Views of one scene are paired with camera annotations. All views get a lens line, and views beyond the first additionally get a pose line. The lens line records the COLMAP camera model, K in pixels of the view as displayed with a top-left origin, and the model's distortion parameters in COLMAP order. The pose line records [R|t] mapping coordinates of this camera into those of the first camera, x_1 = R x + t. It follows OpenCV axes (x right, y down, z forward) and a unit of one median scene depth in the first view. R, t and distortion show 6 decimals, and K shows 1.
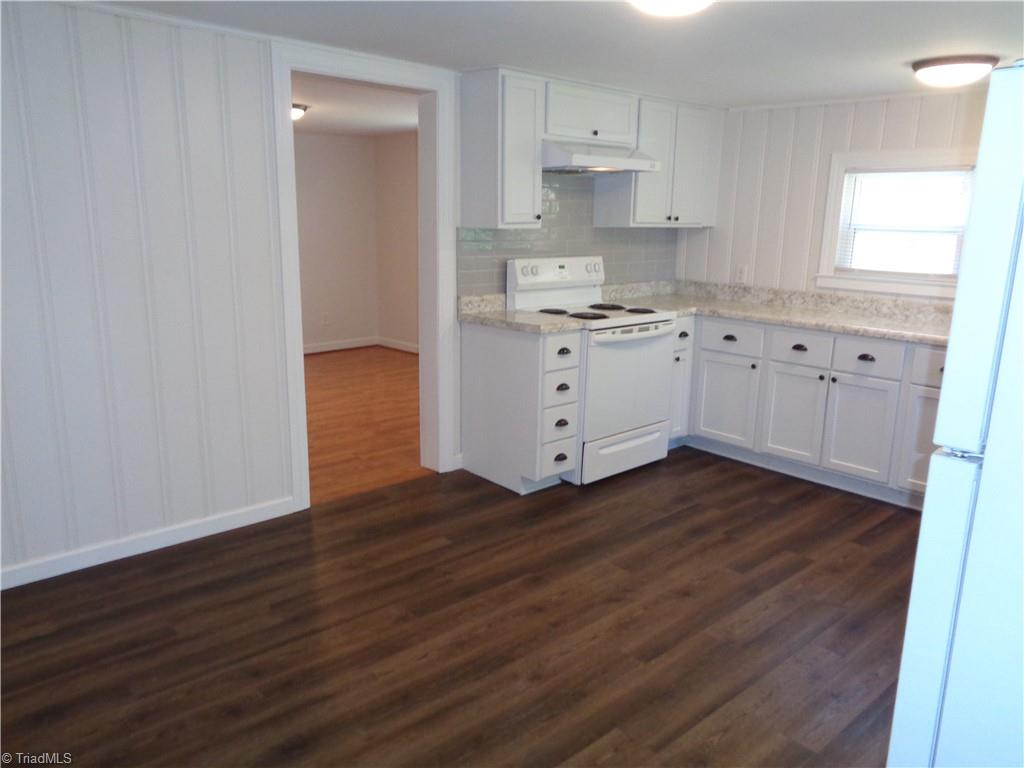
lens RADIAL K [[765.0, 0, 515.7], [0, 765.0, 385.5], [0, 0, 1]] dist [-0.011121, 0.020272]
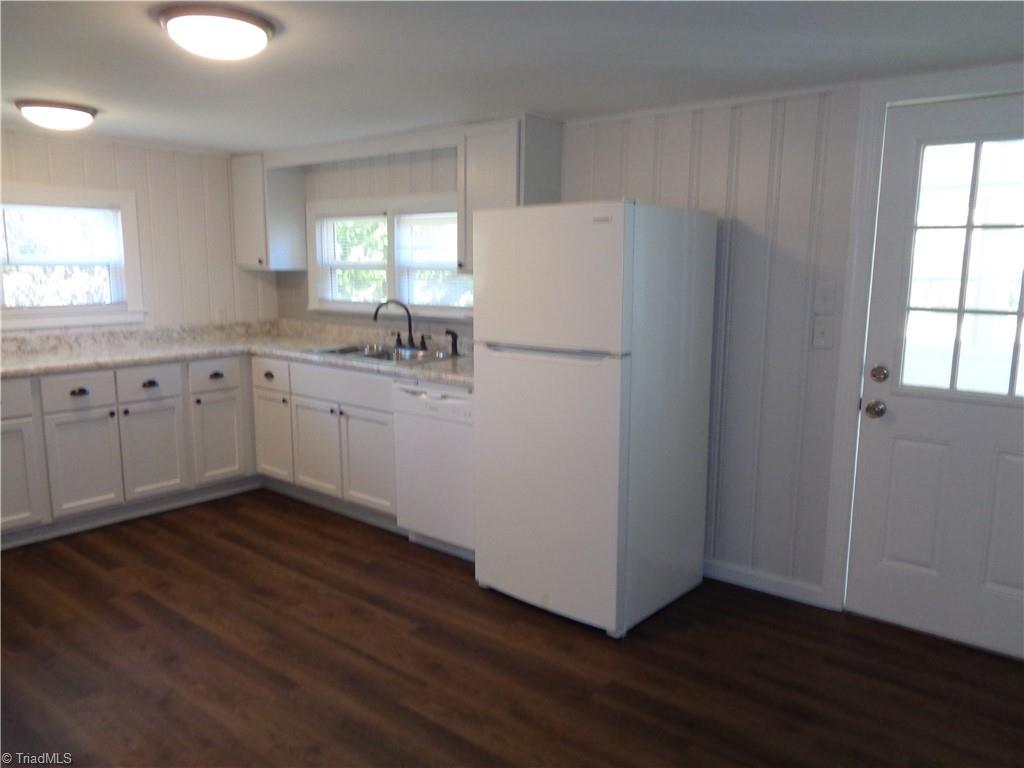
lens RADIAL K [[765.0, 0, 510.8], [0, 765.0, 383.2], [0, 0, 1]] dist [-0.011121, 0.020272]
pose [[-0.136265, -0.174009, 0.975271, -0.489633], [0.198953, 0.959590, 0.199009, -0.109769], [-0.970489, 0.221151, -0.096139, 0.442350]]
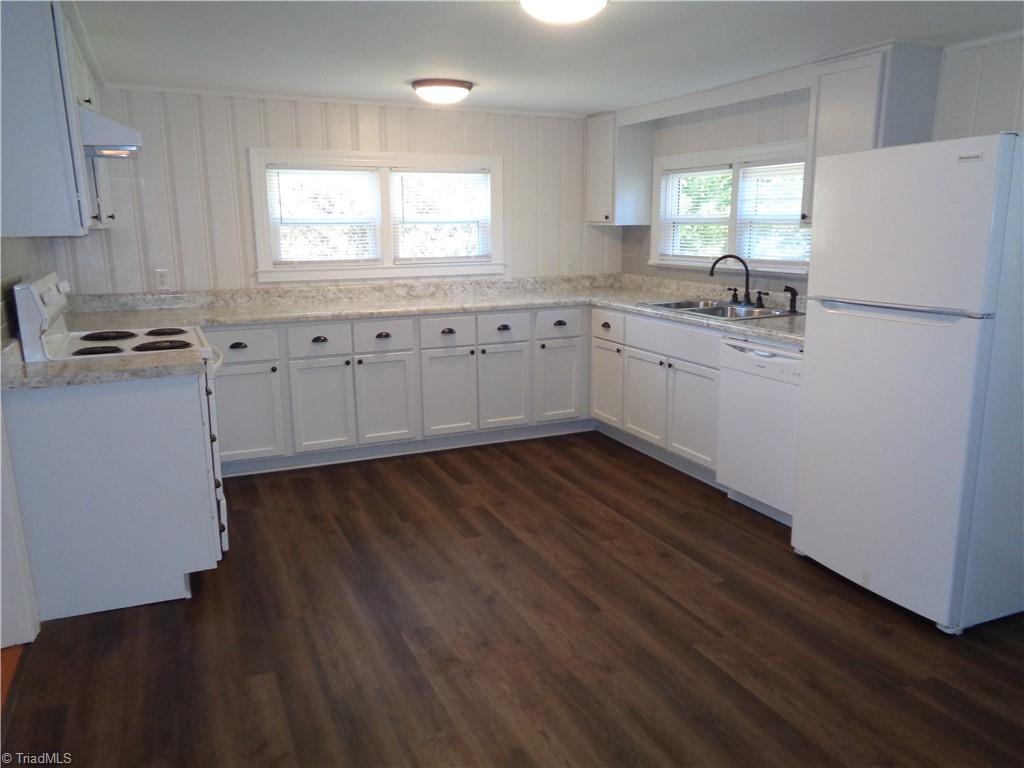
lens RADIAL K [[765.0, 0, 513.0], [0, 765.0, 385.0], [0, 0, 1]] dist [-0.011121, 0.020272]
pose [[0.311324, -0.219268, 0.924662, -0.504755], [0.212380, 0.964460, 0.157200, -0.097281], [-0.926268, 0.147440, 0.346828, 0.414108]]
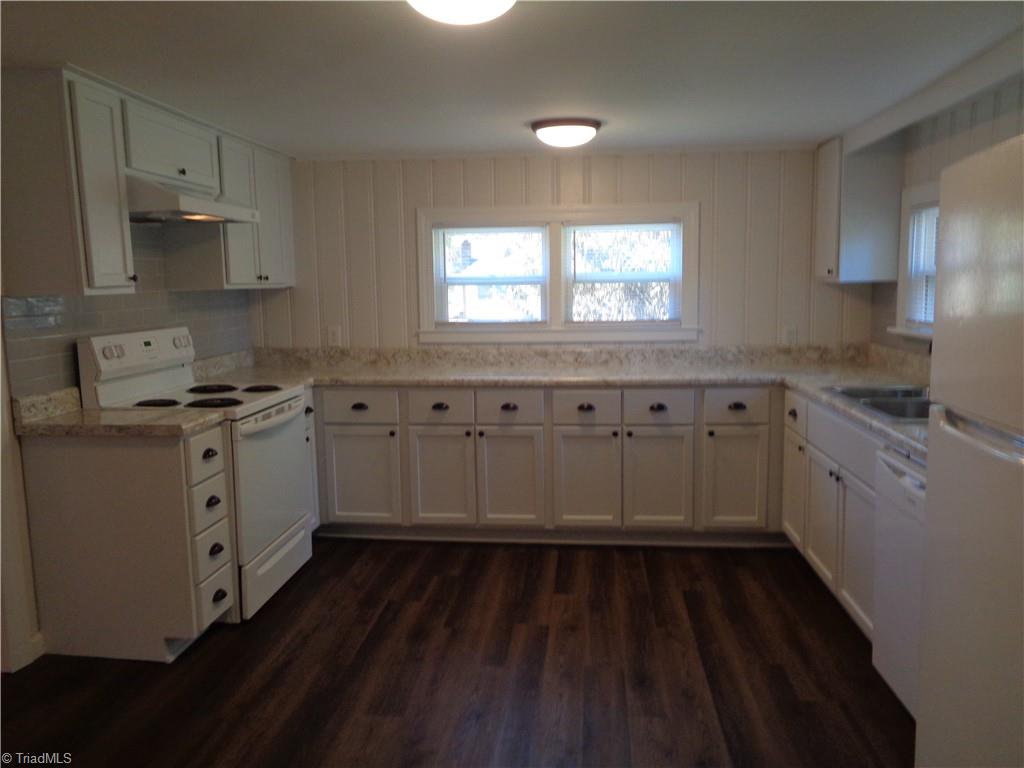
lens RADIAL K [[765.0, 0, 512.0], [0, 765.0, 380.4], [0, 0, 1]] dist [-0.011121, 0.020272]
pose [[0.747407, -0.111148, 0.655003, -0.182187], [0.168187, 0.985446, -0.024692, -0.042971], [-0.642726, 0.128617, 0.755223, 0.217500]]
